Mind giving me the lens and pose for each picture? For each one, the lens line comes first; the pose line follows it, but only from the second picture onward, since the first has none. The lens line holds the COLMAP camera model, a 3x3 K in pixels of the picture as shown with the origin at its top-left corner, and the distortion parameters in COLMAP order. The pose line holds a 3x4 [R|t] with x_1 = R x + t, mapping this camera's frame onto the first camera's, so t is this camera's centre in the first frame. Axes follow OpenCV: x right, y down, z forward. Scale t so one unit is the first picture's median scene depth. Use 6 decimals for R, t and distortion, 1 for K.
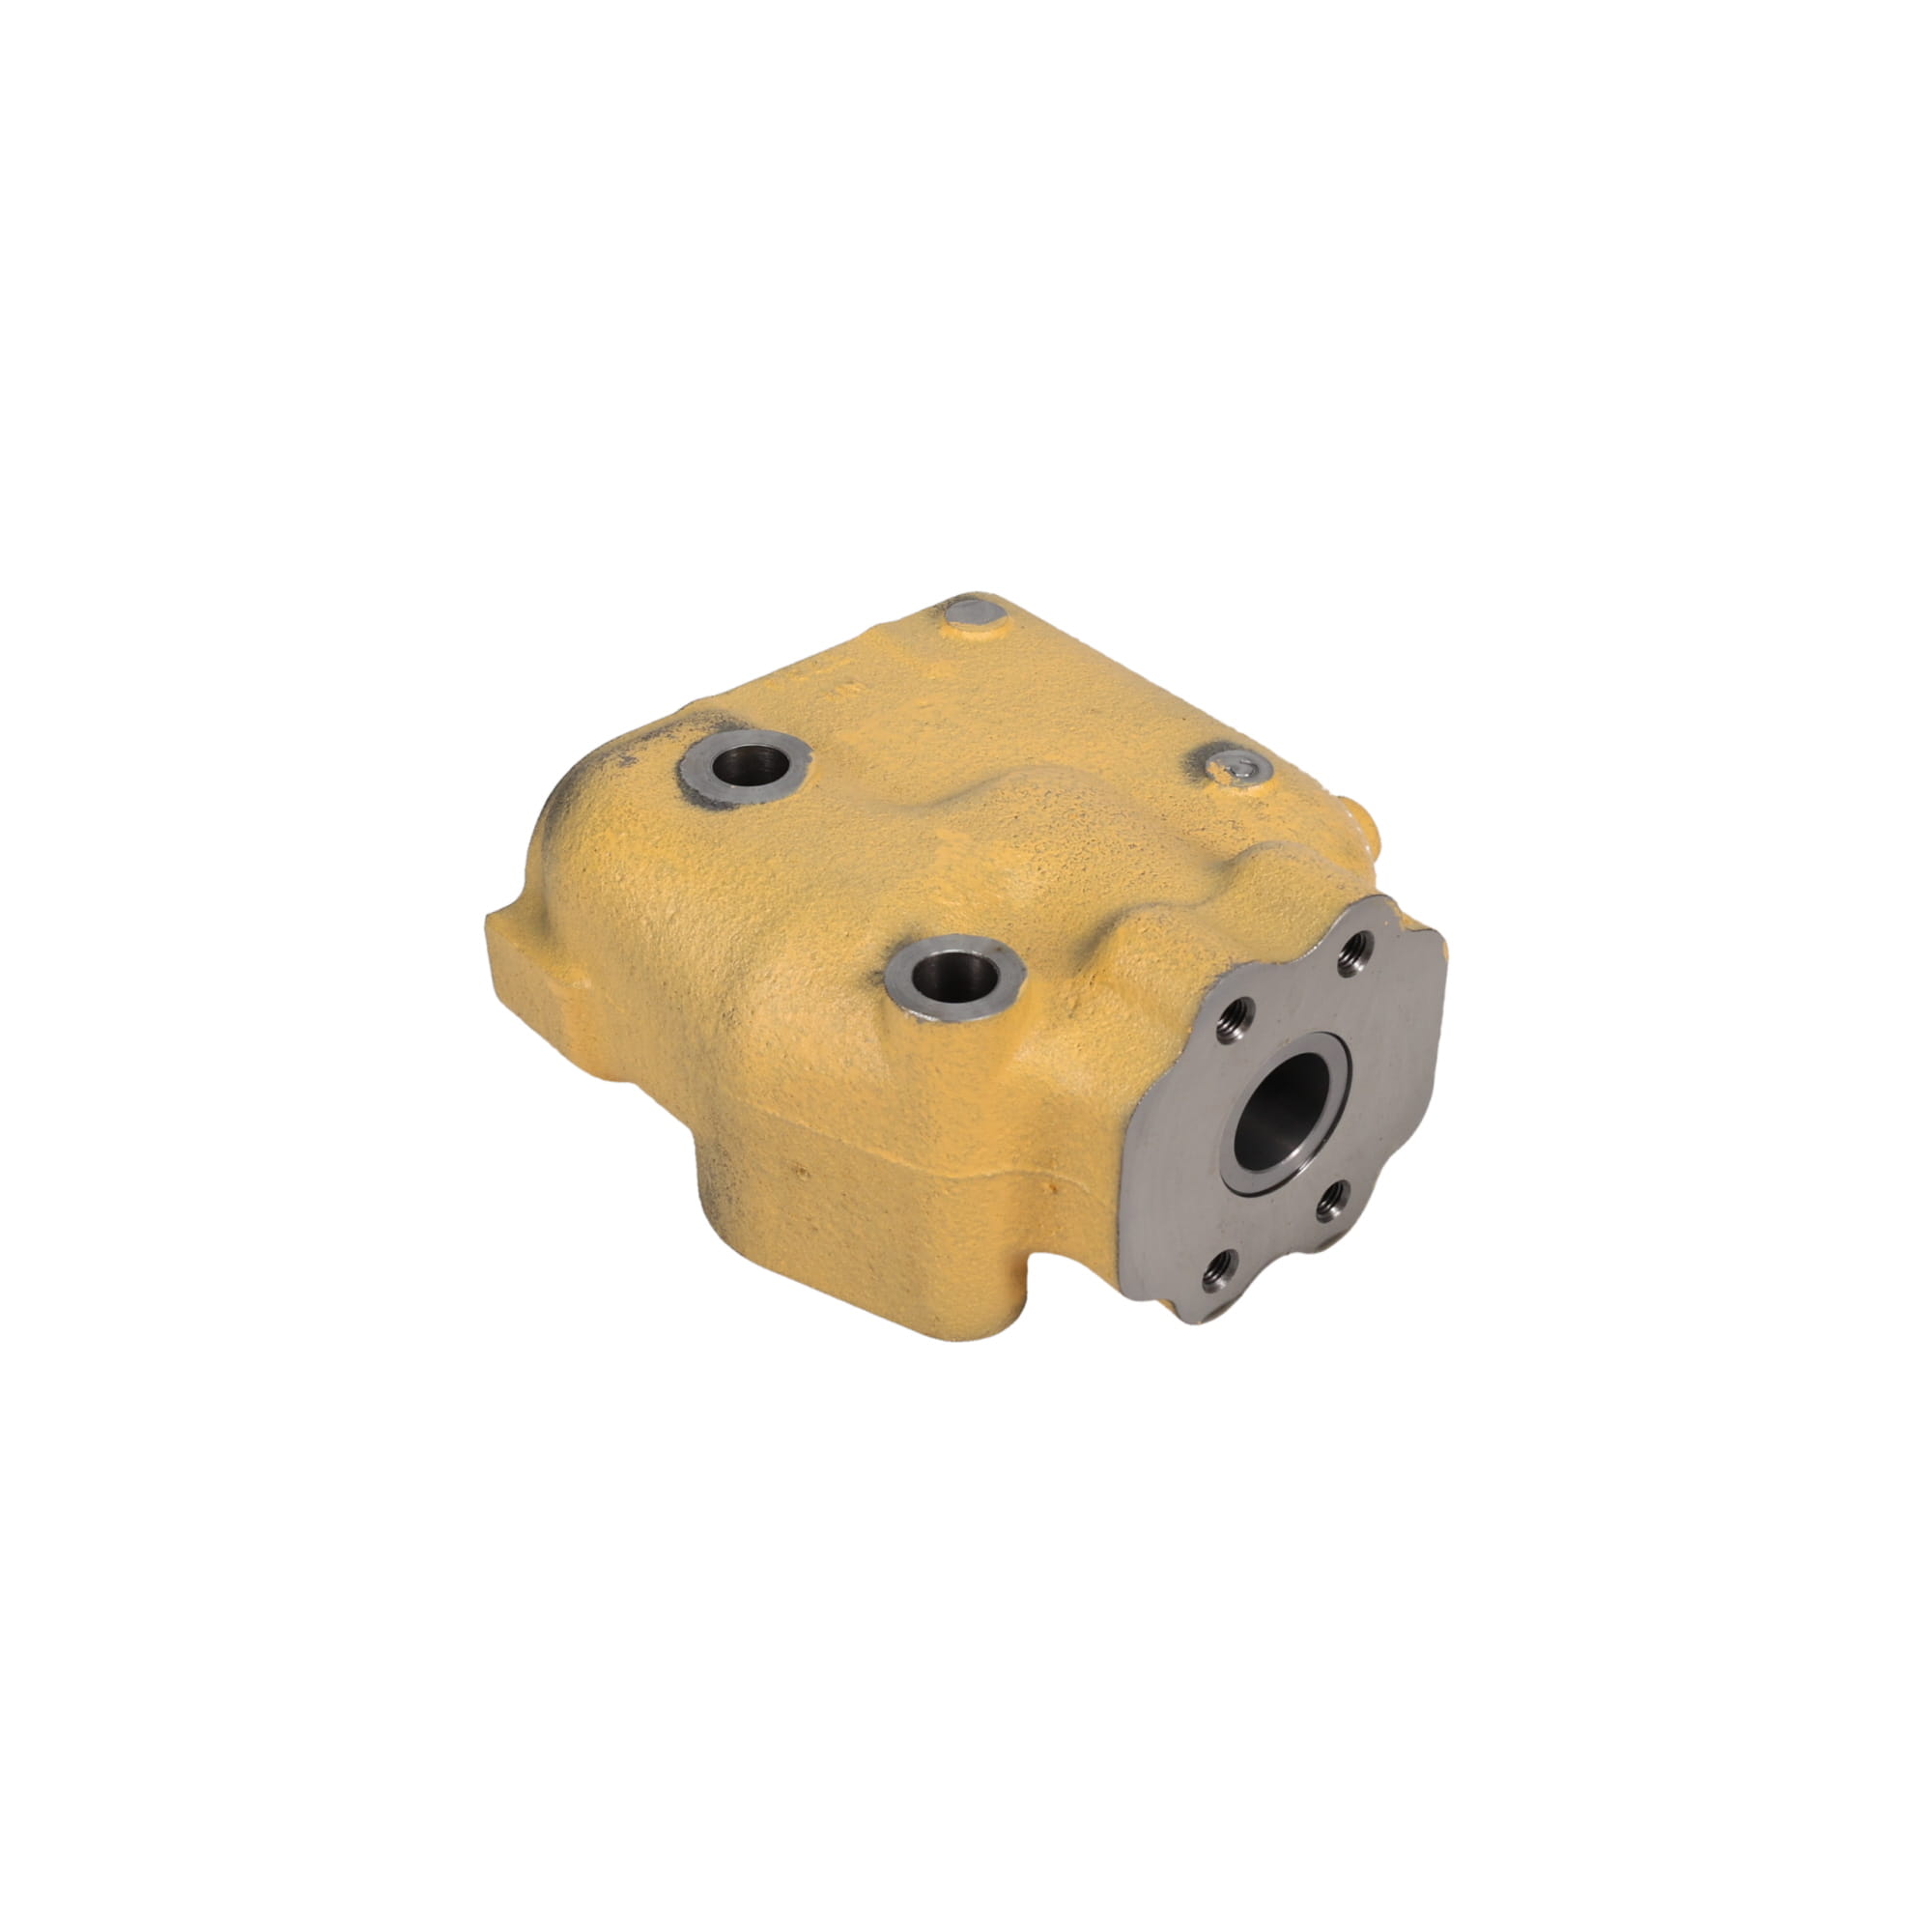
lens RADIAL K [[2856.0, 0, 866.7], [0, 2856.0, 1024.2], [0, 0, 1]] dist [0.017078, 0.013211]
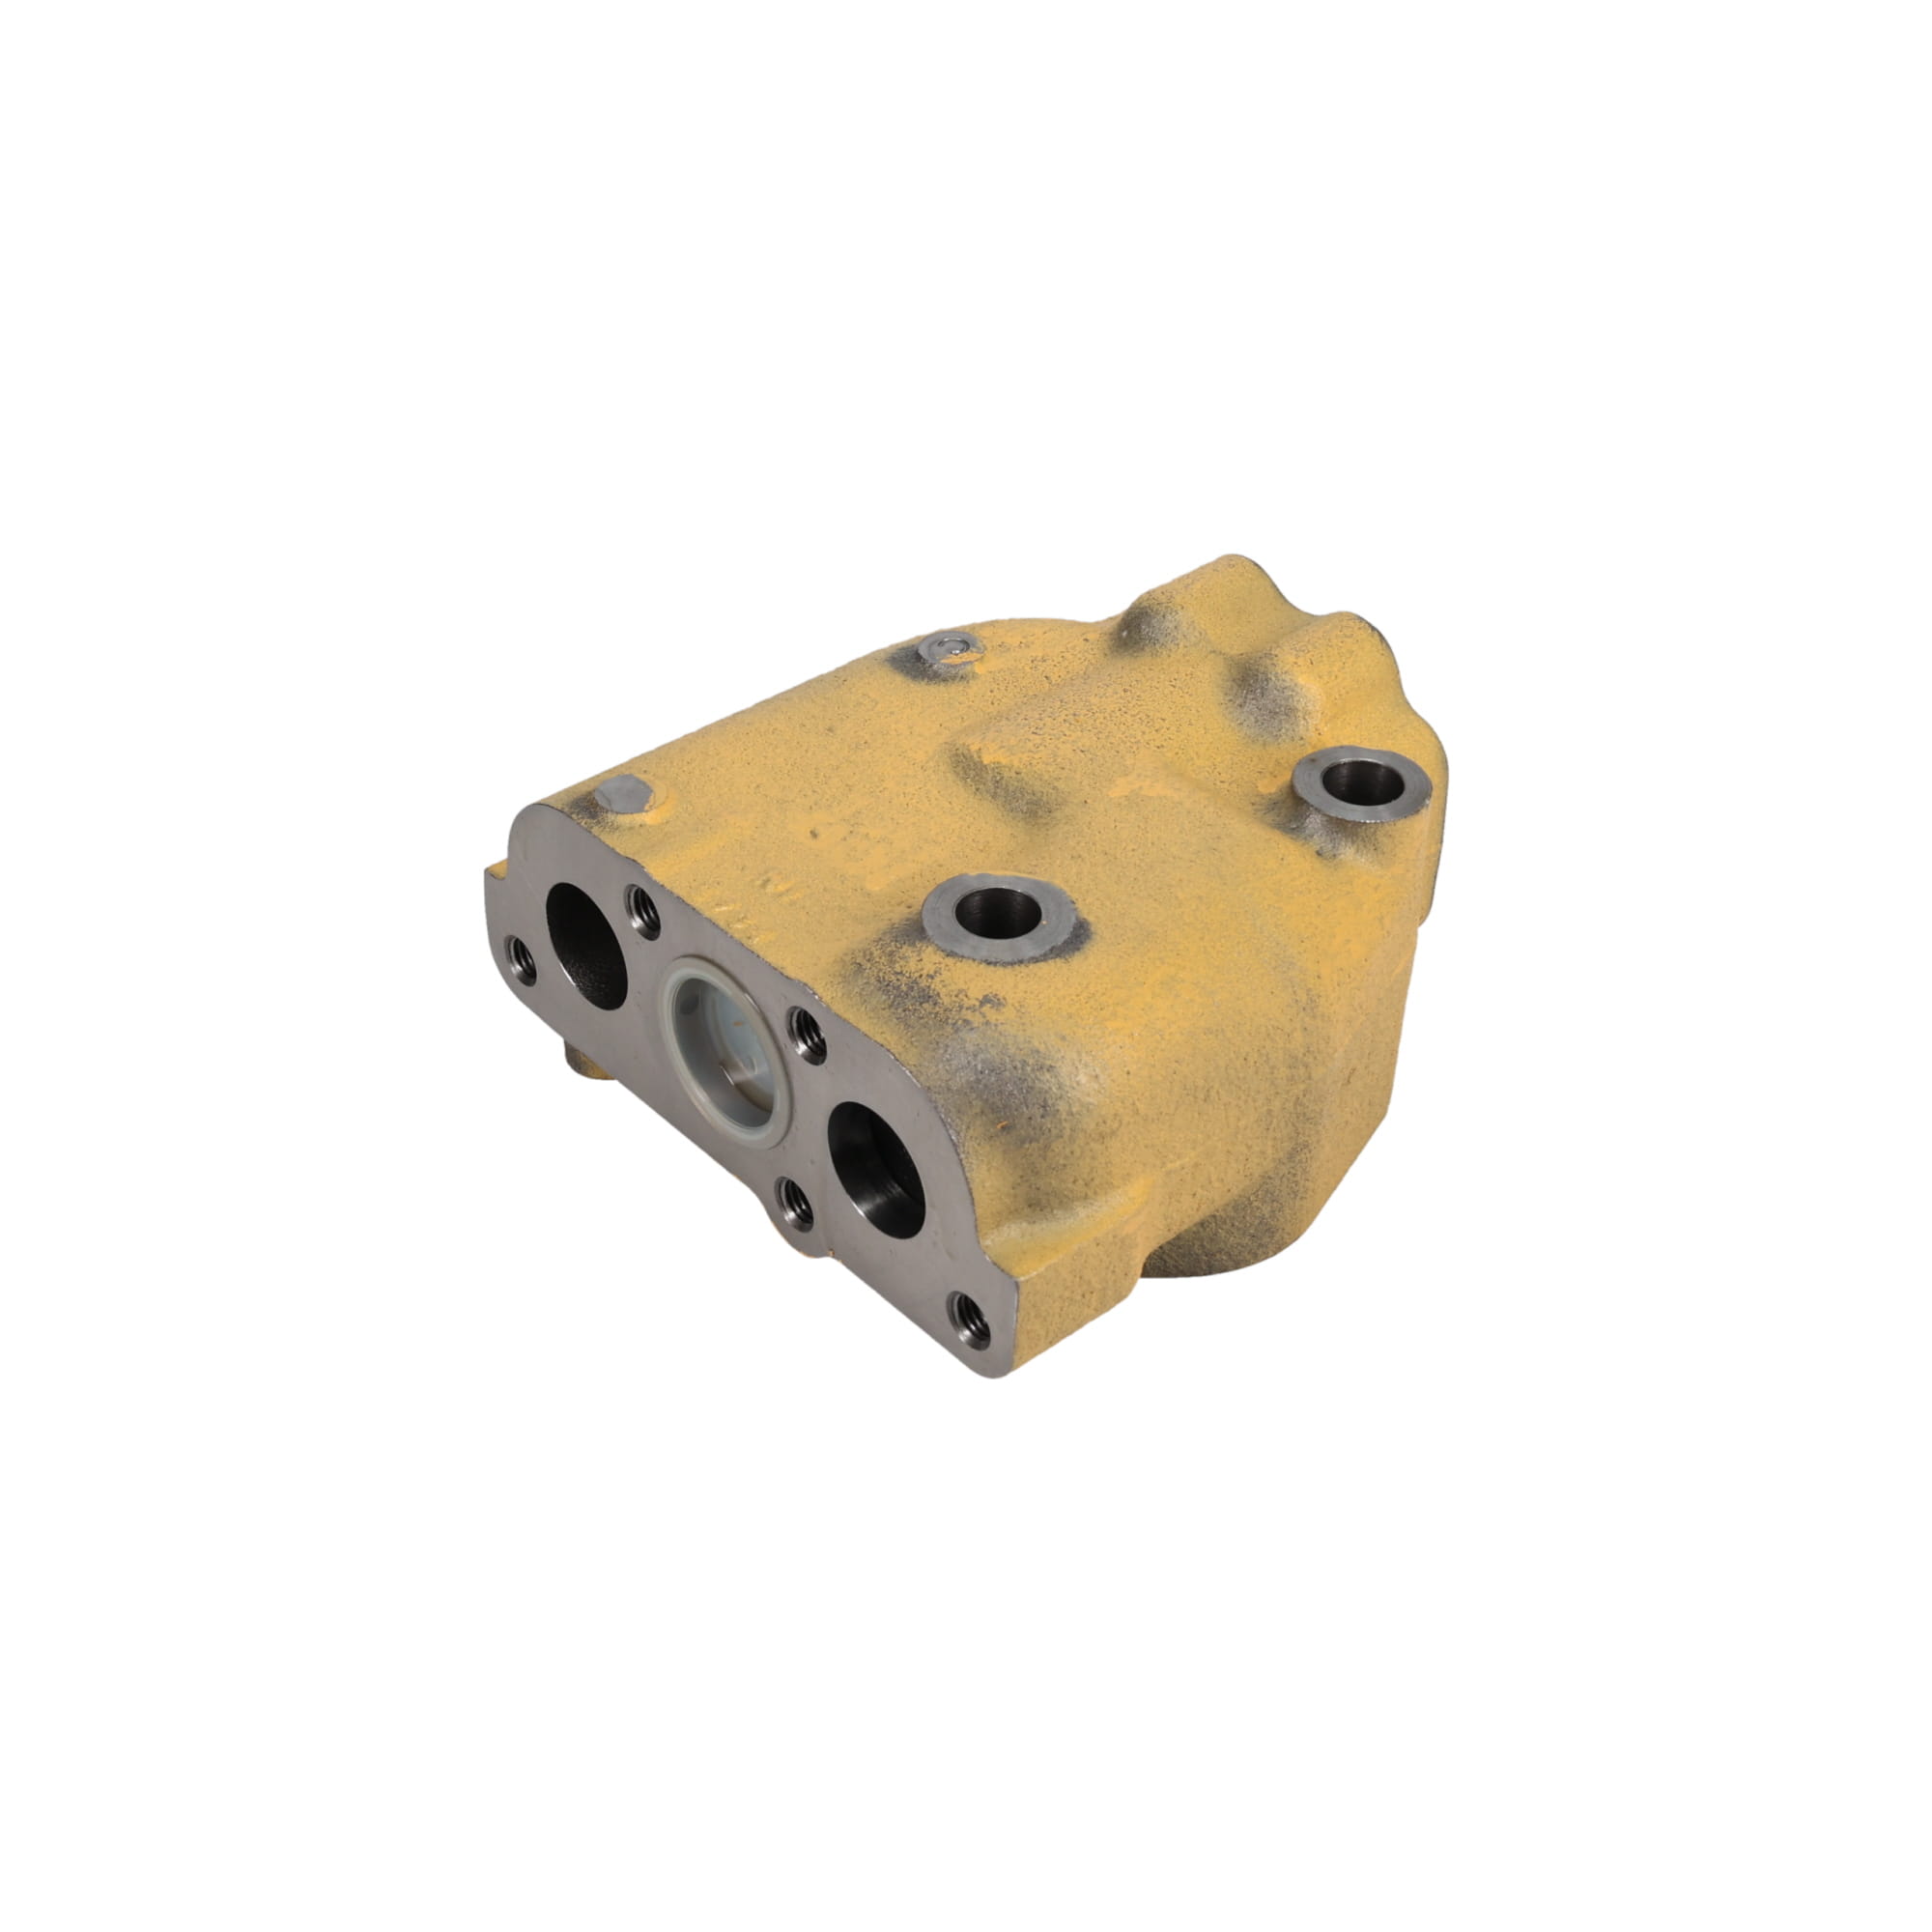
lens RADIAL K [[2856.0, 0, 866.7], [0, 2856.0, 1024.2], [0, 0, 1]] dist [0.017078, 0.013211]
pose [[-0.035603, -0.605292, 0.795207, -0.799664], [0.609150, 0.617663, 0.497423, -0.559111], [-0.792256, 0.502110, 0.346722, 0.772248]]
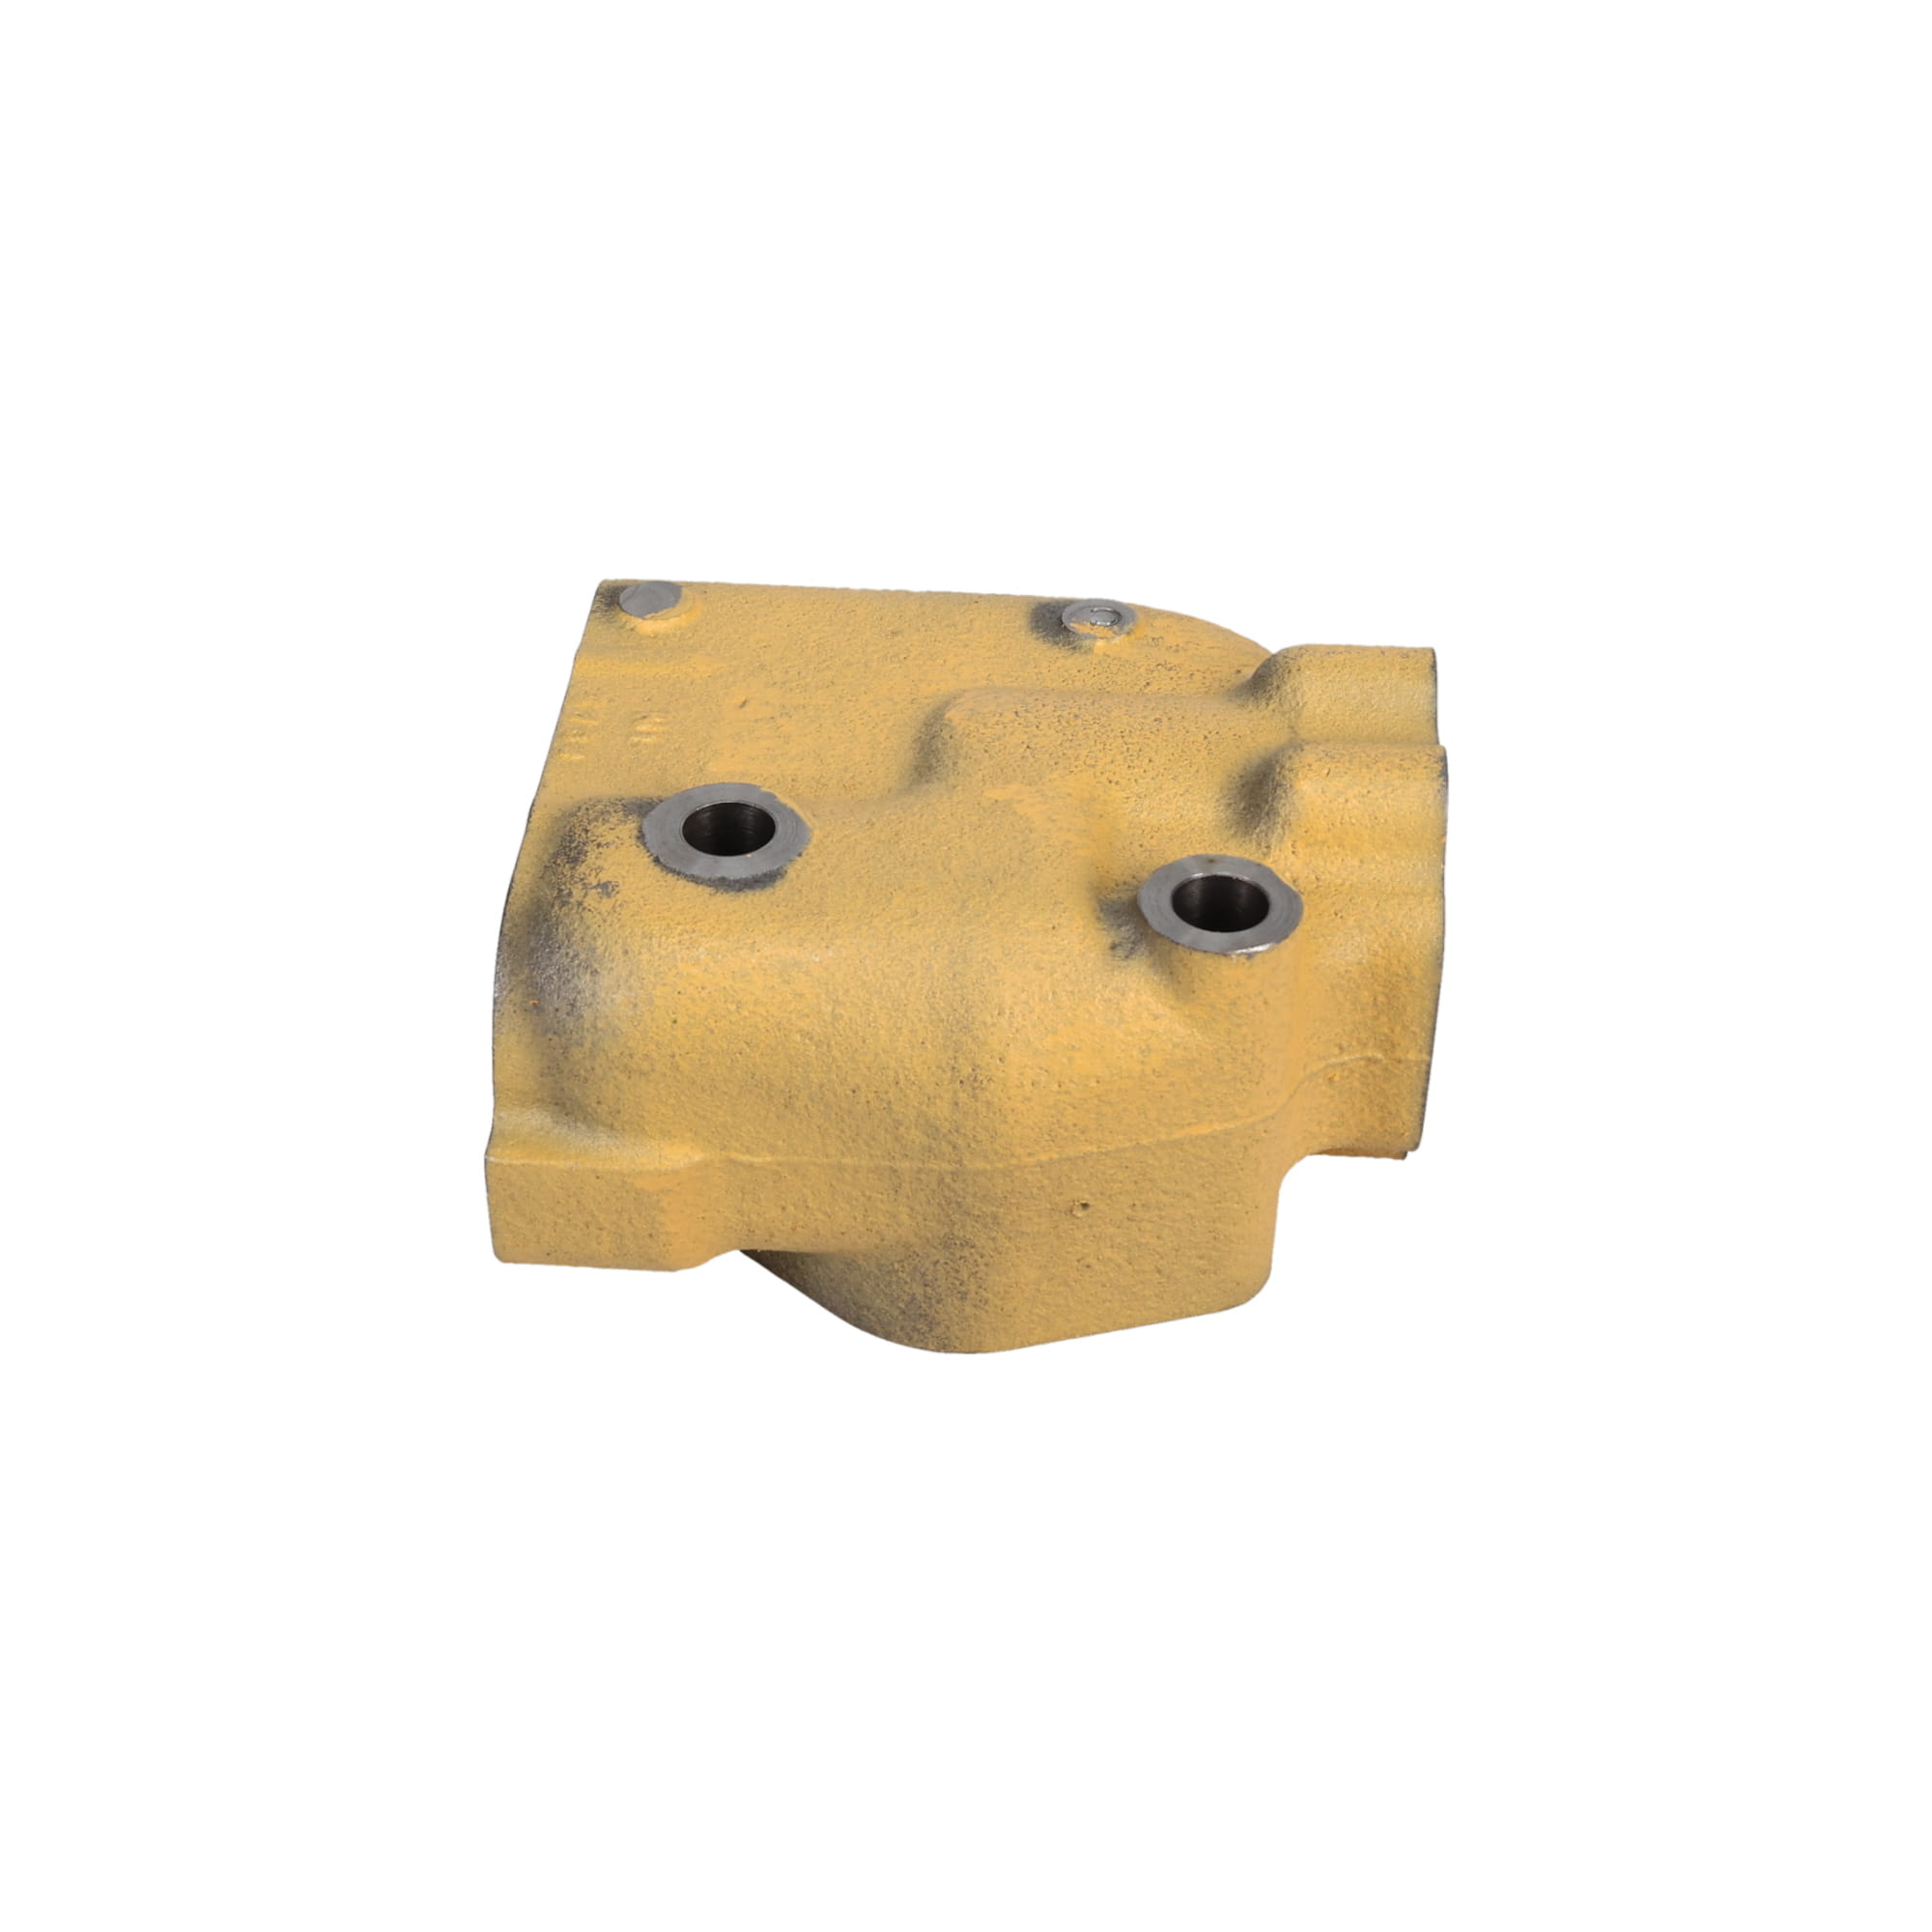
lens RADIAL K [[3211.1, 0, 829.5], [0, 3211.1, 964.8], [0, 0, 1]] dist [-0.009148, -0.002130]
pose [[0.692784, -0.428650, 0.579921, -0.599786], [0.435214, 0.889730, 0.137732, -0.177905], [-0.575012, 0.156971, 0.802945, 0.254002]]
